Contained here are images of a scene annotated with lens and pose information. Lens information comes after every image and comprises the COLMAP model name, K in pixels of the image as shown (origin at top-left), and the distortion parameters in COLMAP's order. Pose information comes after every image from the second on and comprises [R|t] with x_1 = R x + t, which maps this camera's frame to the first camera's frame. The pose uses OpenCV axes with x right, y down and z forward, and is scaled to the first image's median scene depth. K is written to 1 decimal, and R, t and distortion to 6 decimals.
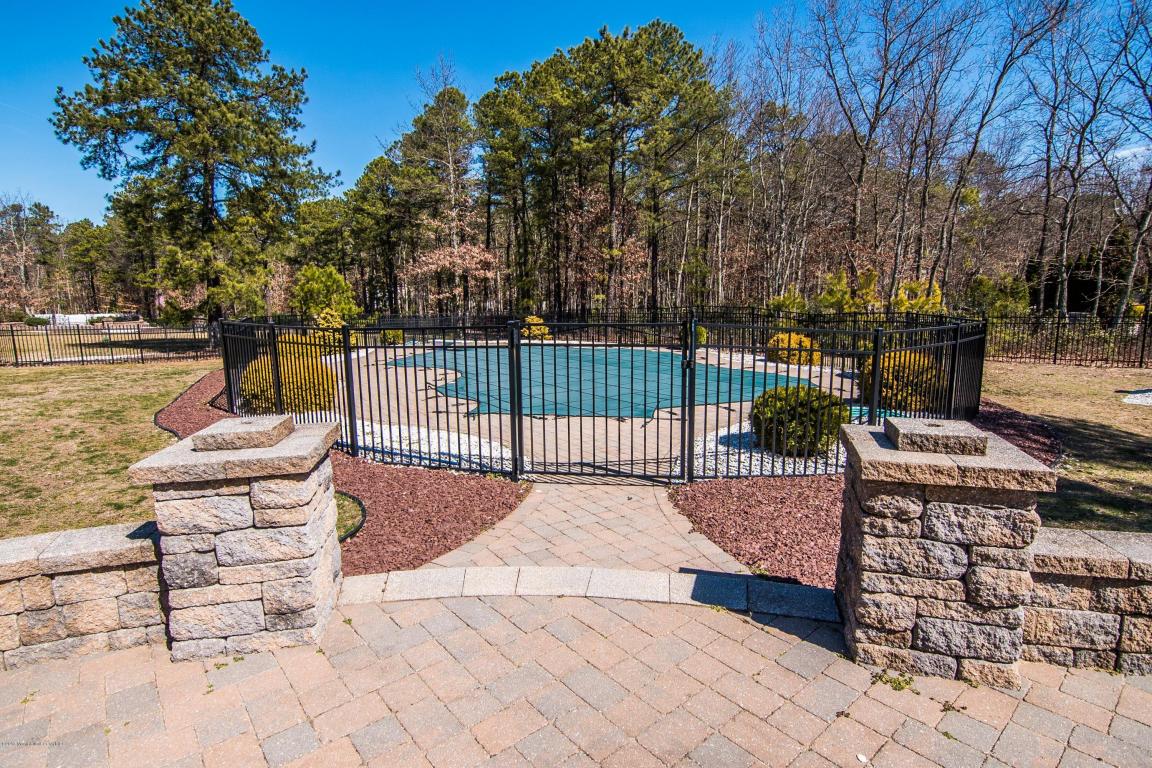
lens RADIAL K [[570.5, 0, 580.0], [0, 570.5, 380.3], [0, 0, 1]] dist [-0.002183, -0.015253]
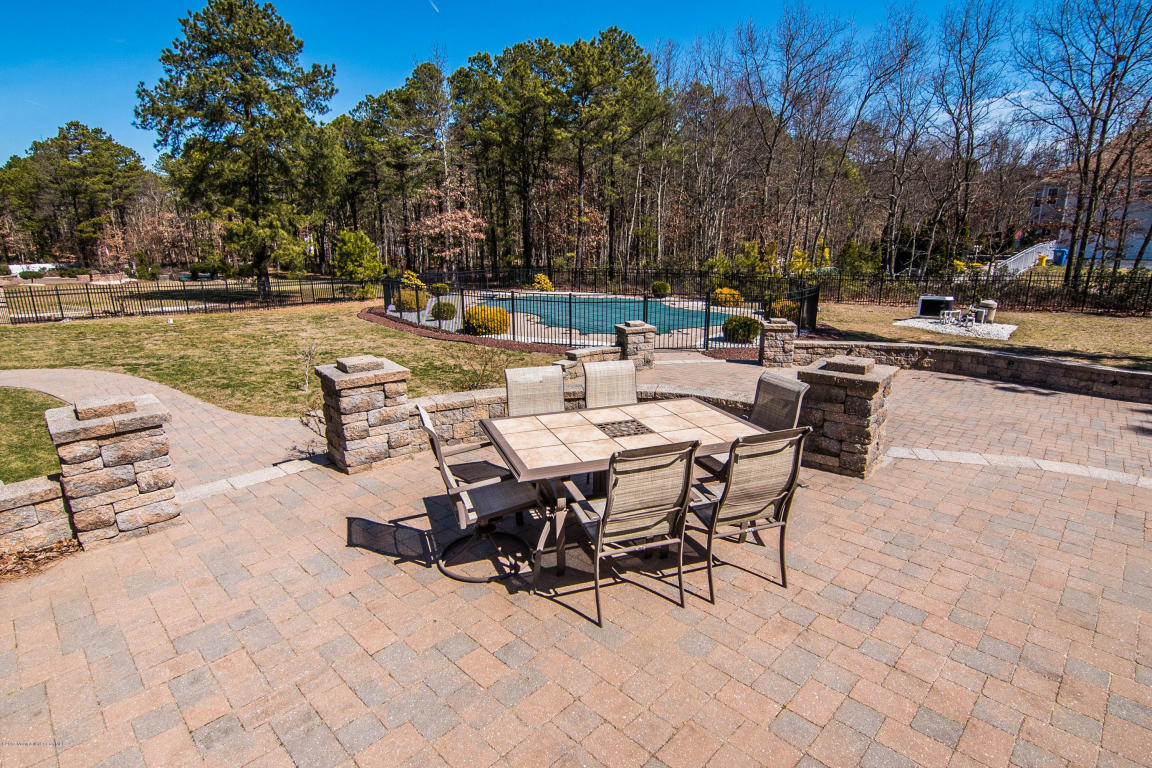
lens RADIAL K [[589.6, 0, 573.1], [0, 589.6, 382.1], [0, 0, 1]] dist [-0.004772, -0.009968]
pose [[0.989838, -0.029147, 0.139183, -0.214687], [0.015773, 0.995232, 0.096248, 0.011530], [-0.141324, -0.093074, 0.985578, -0.440505]]
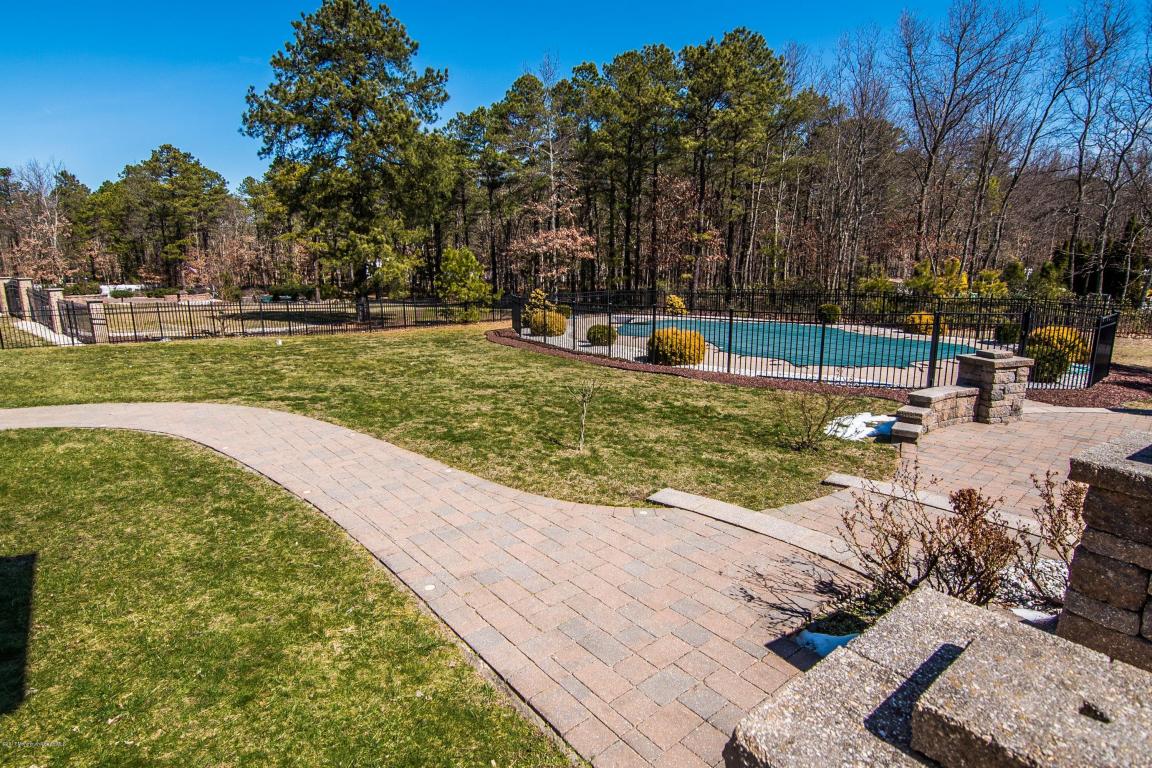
lens RADIAL K [[598.9, 0, 570.0], [0, 598.9, 383.0], [0, 0, 1]] dist [0.000050, -0.016176]
pose [[0.998492, -0.003291, 0.054803, -0.378276], [0.000672, 0.998859, 0.047746, 0.011527], [-0.054897, -0.047637, 0.997355, -0.258335]]
